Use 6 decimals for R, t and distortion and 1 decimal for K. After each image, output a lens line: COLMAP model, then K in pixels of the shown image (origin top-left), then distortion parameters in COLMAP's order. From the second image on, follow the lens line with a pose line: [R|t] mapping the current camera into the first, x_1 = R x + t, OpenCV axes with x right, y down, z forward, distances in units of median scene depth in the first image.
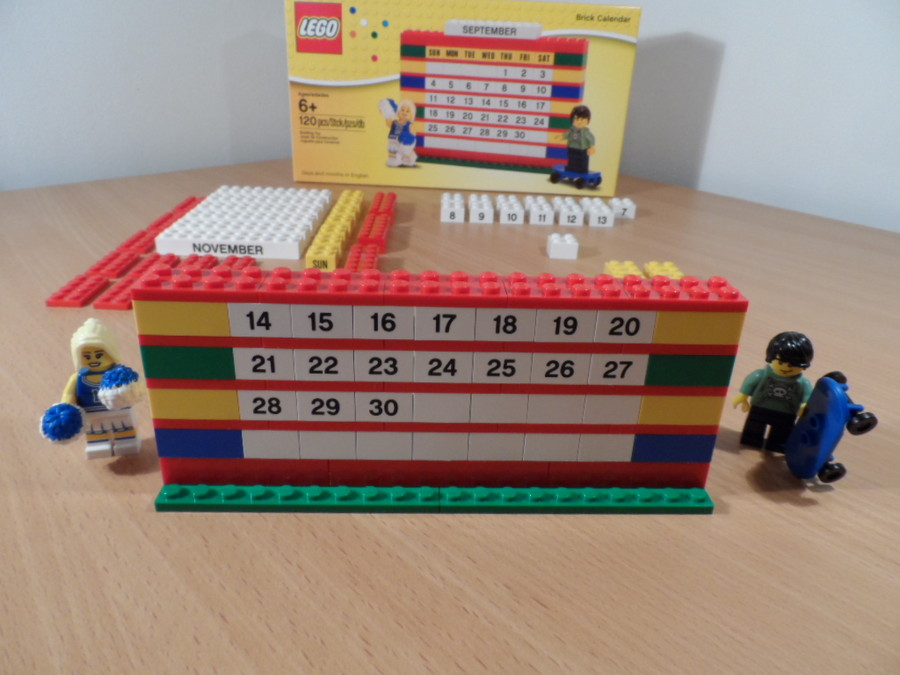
lens RADIAL K [[680.0, 0, 447.7], [0, 680.0, 343.7], [0, 0, 1]] dist [-0.004101, -0.008231]
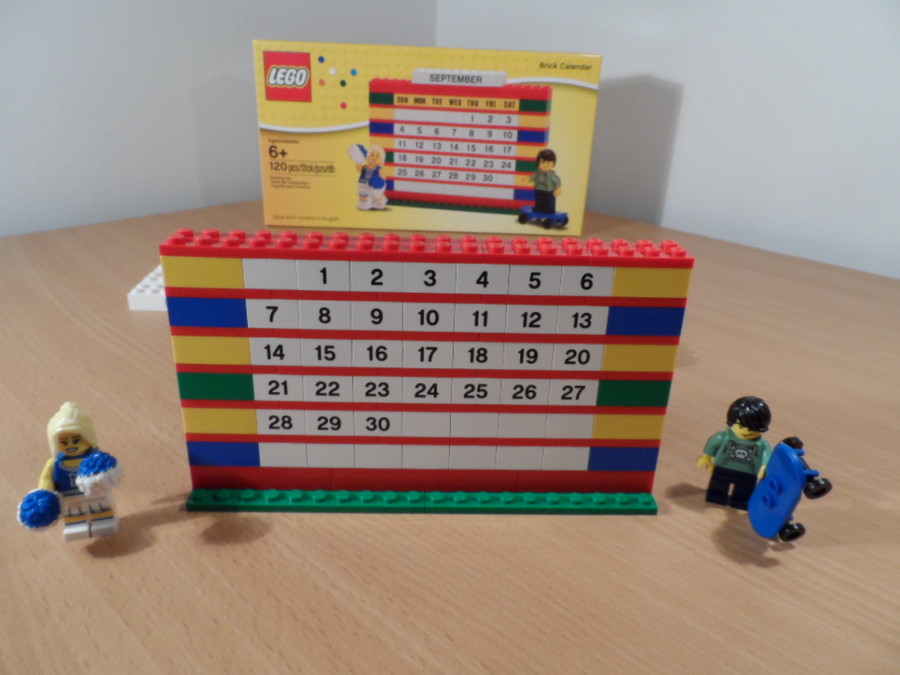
lens RADIAL K [[680.0, 0, 447.5], [0, 680.0, 343.2], [0, 0, 1]] dist [-0.004101, -0.008231]
pose [[0.999025, -0.021045, 0.038806, 0.000615], [0.022039, 0.999436, -0.025347, -0.036686], [-0.038251, 0.026177, 0.998925, -0.013171]]
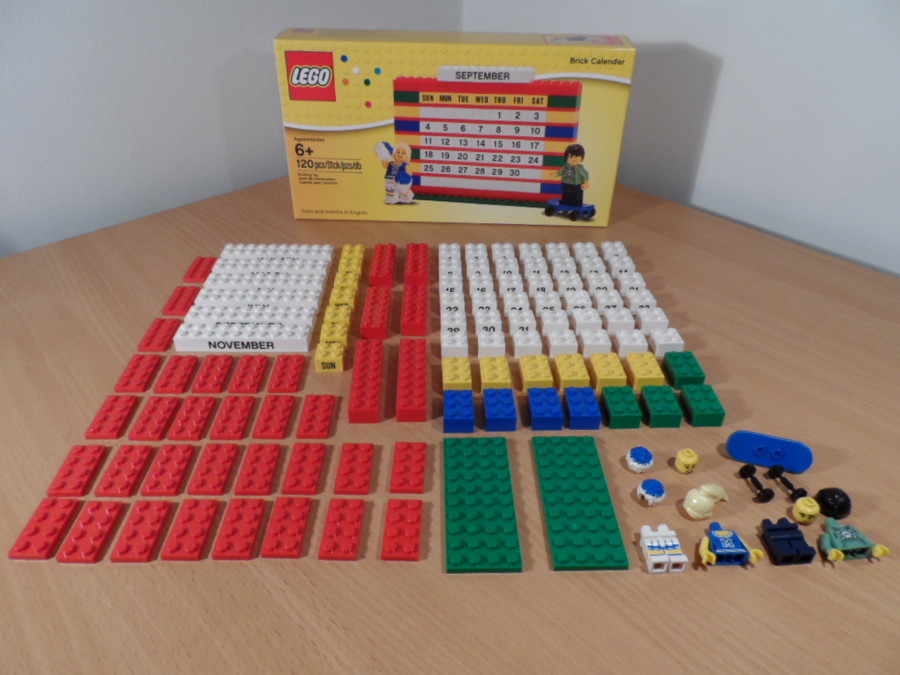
lens RADIAL K [[680.0, 0, 448.1], [0, 680.0, 342.5], [0, 0, 1]] dist [-0.004101, -0.008231]
pose [[0.999642, -0.025958, -0.006534, 0.007545], [0.026666, 0.986978, 0.158628, -0.236740], [0.002331, -0.158745, 0.987317, -0.044453]]
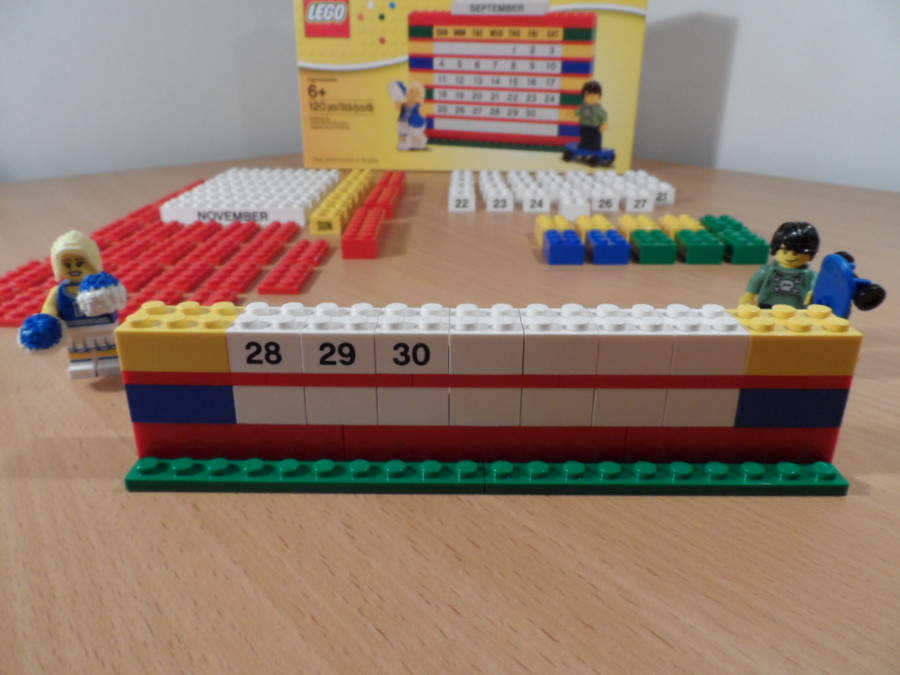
lens RADIAL K [[680.0, 0, 449.0], [0, 680.0, 343.1], [0, 0, 1]] dist [-0.004101, -0.008231]
pose [[0.999178, -0.020868, -0.034740, 0.015953], [0.019257, 0.998753, -0.046066, 0.074563], [0.035658, 0.045359, 0.998334, 0.026648]]
